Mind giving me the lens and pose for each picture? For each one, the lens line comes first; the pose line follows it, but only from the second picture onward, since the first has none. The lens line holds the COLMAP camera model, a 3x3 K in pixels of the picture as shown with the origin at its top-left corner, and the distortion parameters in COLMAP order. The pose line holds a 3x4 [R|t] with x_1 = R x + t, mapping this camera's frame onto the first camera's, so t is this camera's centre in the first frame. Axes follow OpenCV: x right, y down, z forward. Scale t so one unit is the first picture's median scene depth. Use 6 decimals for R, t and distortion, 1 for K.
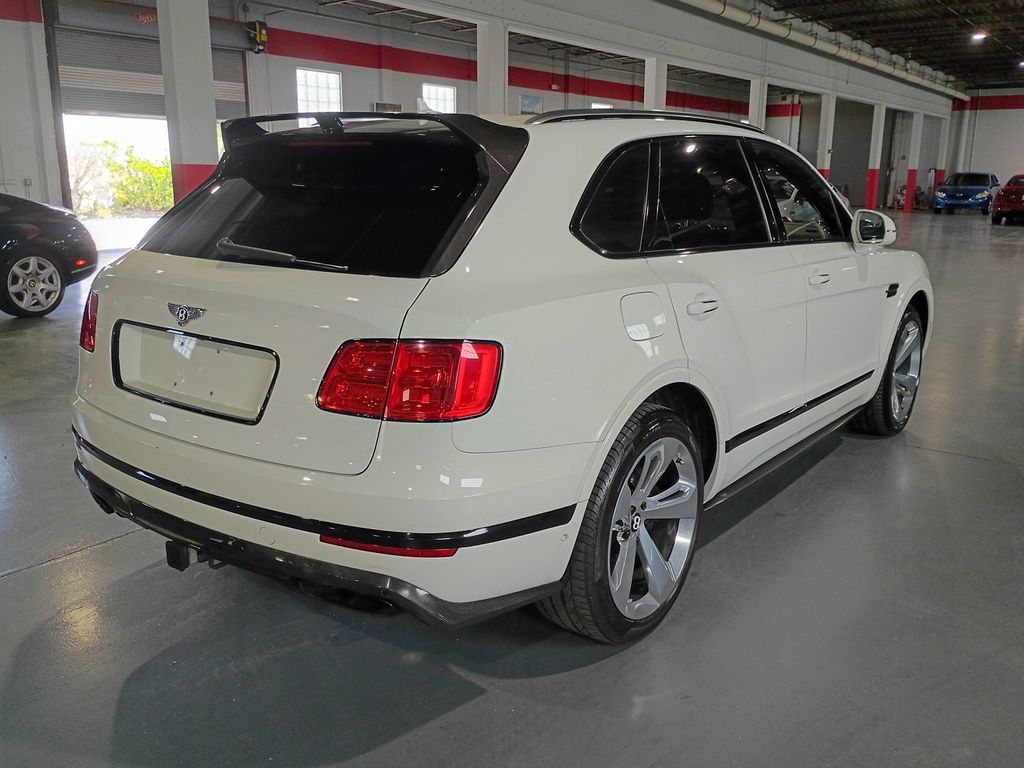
lens RADIAL K [[884.6, 0, 512.0], [0, 884.6, 384.0], [0, 0, 1]] dist [0.014079, -0.001381]
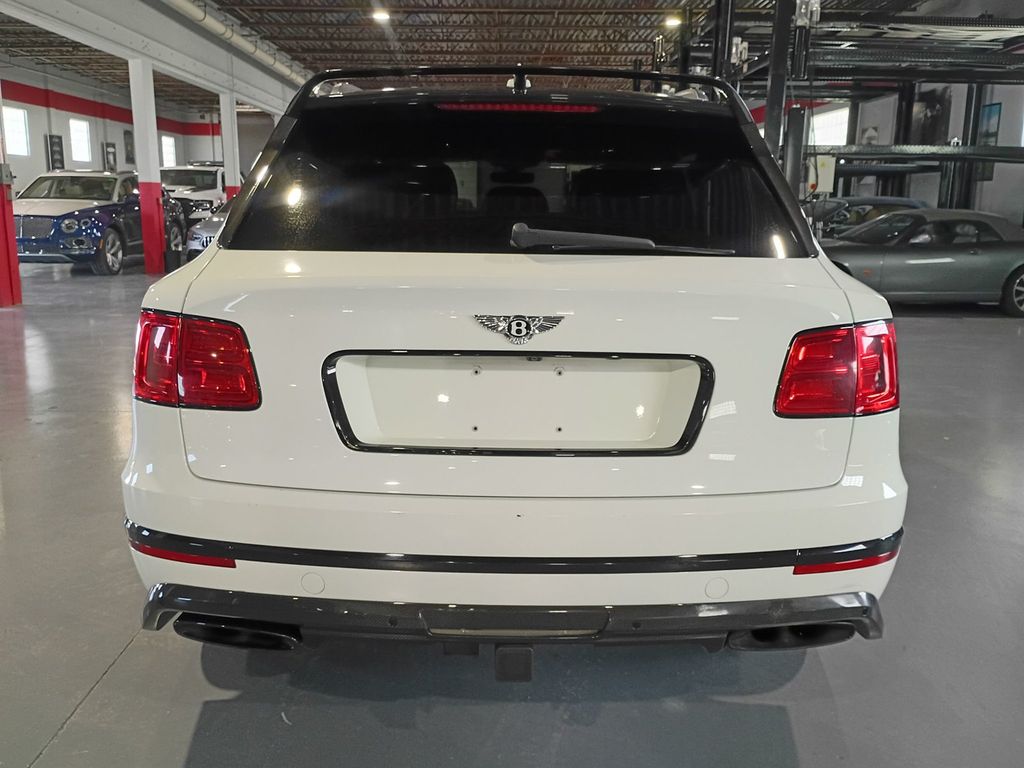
lens RADIAL K [[884.6, 0, 512.0], [0, 884.6, 384.0], [0, 0, 1]] dist [0.014079, -0.001381]
pose [[0.778614, -0.119781, 0.615965, -0.175314], [0.135185, 0.990582, 0.021748, -0.010449], [-0.612769, 0.066336, 0.787473, 0.093932]]
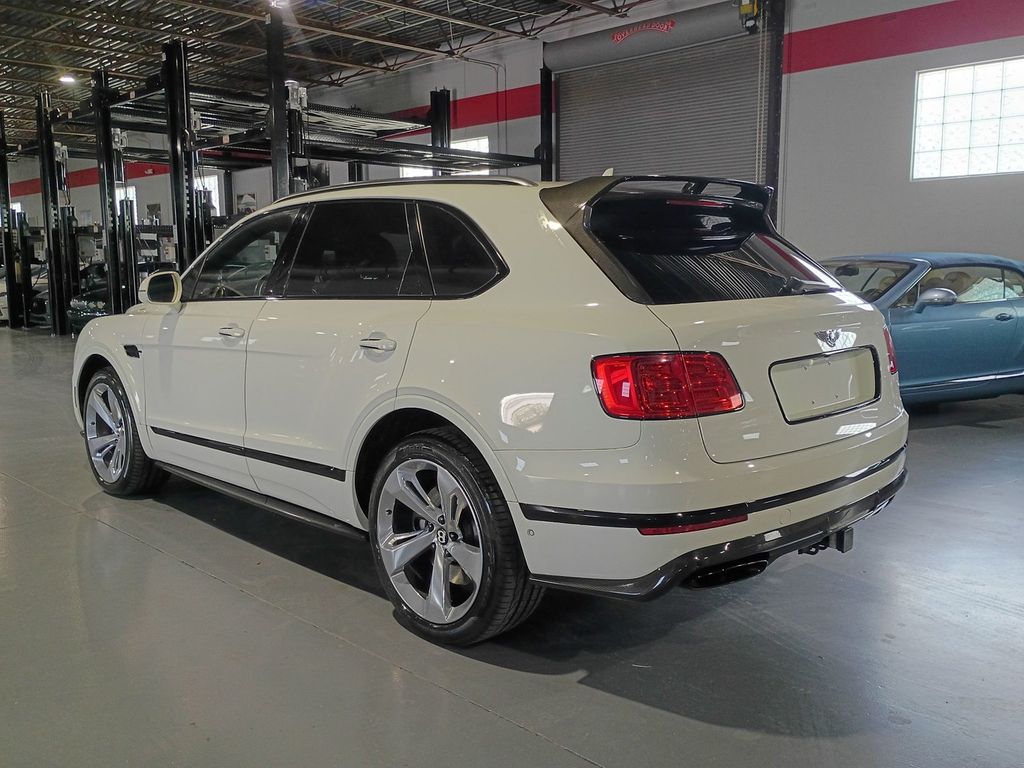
lens RADIAL K [[875.5, 0, 512.0], [0, 875.5, 384.0], [0, 0, 1]] dist [0.010221, 0.005178]
pose [[0.114760, -0.142135, 0.983172, -0.345111], [0.240872, 0.964157, 0.111270, -0.054998], [-0.963748, 0.224050, 0.144883, 0.269116]]
